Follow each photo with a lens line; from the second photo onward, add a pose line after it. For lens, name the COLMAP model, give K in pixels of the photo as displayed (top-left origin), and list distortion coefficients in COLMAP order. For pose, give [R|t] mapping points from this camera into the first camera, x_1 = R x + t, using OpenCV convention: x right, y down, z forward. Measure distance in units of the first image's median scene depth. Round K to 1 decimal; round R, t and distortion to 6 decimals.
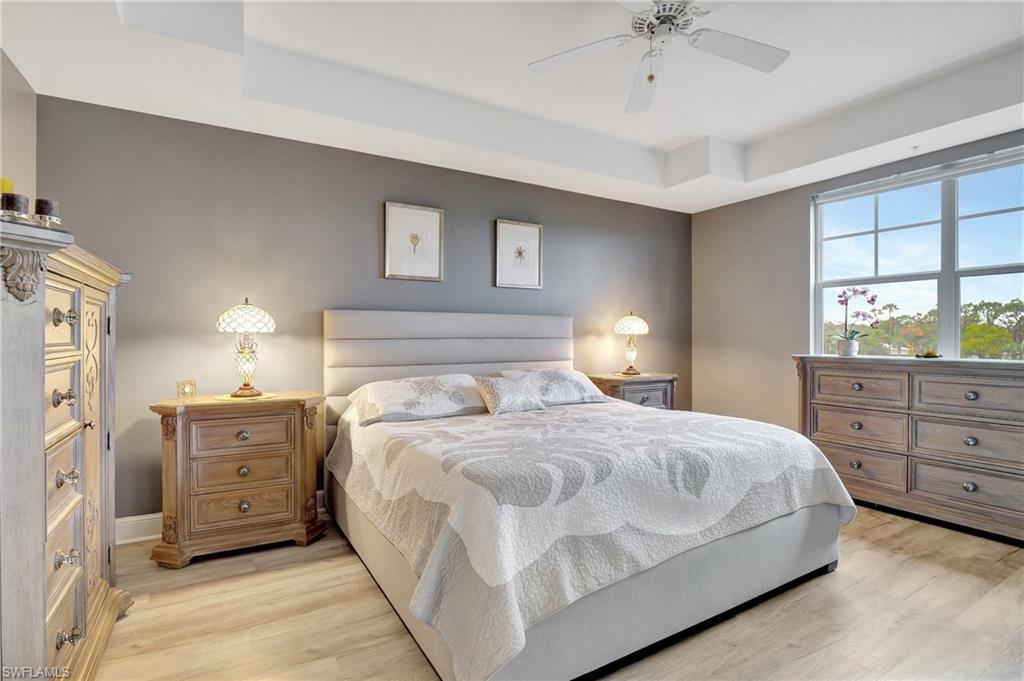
lens RADIAL K [[486.9, 0, 509.1], [0, 486.9, 335.7], [0, 0, 1]] dist [-0.014784, -0.000320]
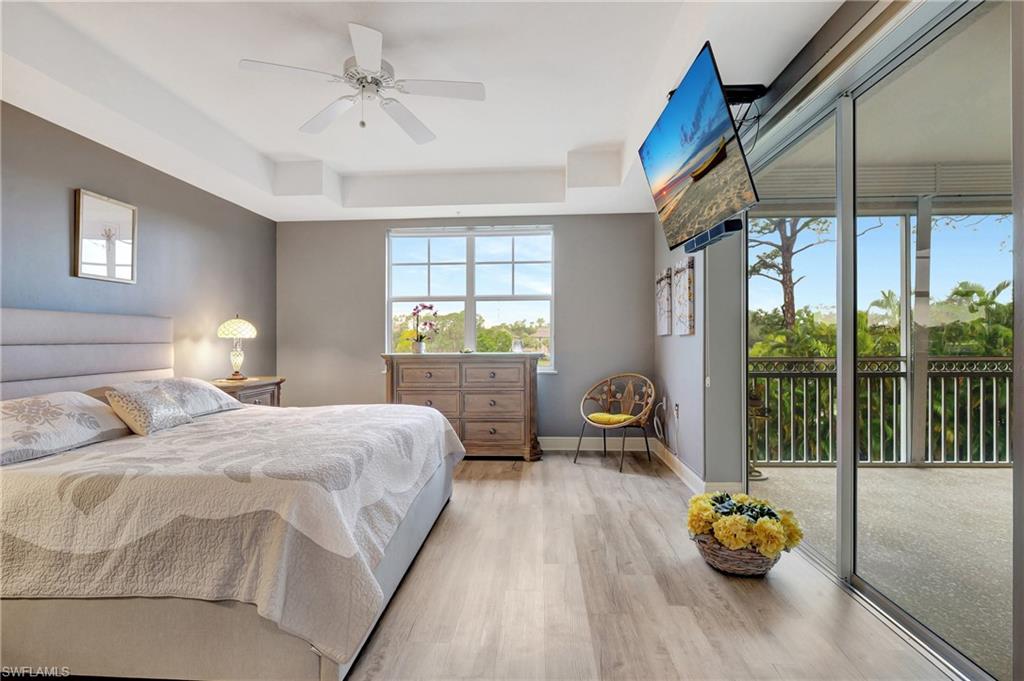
lens RADIAL K [[486.9, 0, 509.1], [0, 486.9, 335.7], [0, 0, 1]] dist [-0.014784, -0.000320]
pose [[0.564185, 0.000947, 0.825648, -0.299083], [0.006479, 0.999963, -0.005574, 0.001075], [-0.825623, 0.008494, 0.564158, 0.016102]]
